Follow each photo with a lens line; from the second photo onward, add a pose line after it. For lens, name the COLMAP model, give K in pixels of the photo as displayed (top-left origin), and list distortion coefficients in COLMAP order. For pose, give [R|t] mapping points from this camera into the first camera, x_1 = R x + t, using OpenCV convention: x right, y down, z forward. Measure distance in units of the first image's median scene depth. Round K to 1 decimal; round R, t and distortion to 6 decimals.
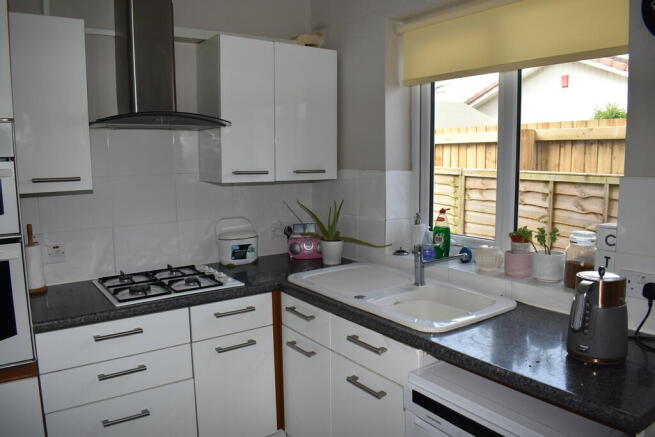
lens RADIAL K [[507.4, 0, 327.5], [0, 507.4, 218.5], [0, 0, 1]] dist [-0.090613, 0.002568]
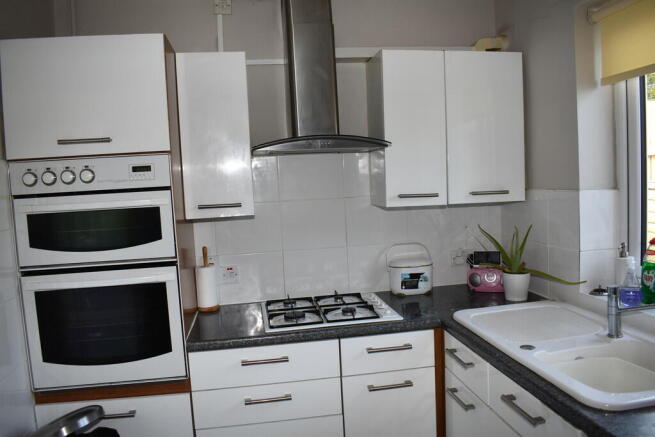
lens RADIAL K [[507.4, 0, 327.5], [0, 507.4, 218.5], [0, 0, 1]] dist [-0.090613, 0.002568]
pose [[0.895818, 0.000418, -0.444421, 0.116090], [-0.017102, 0.999291, -0.033533, -0.016780], [0.444092, 0.037640, 0.895190, 0.118867]]
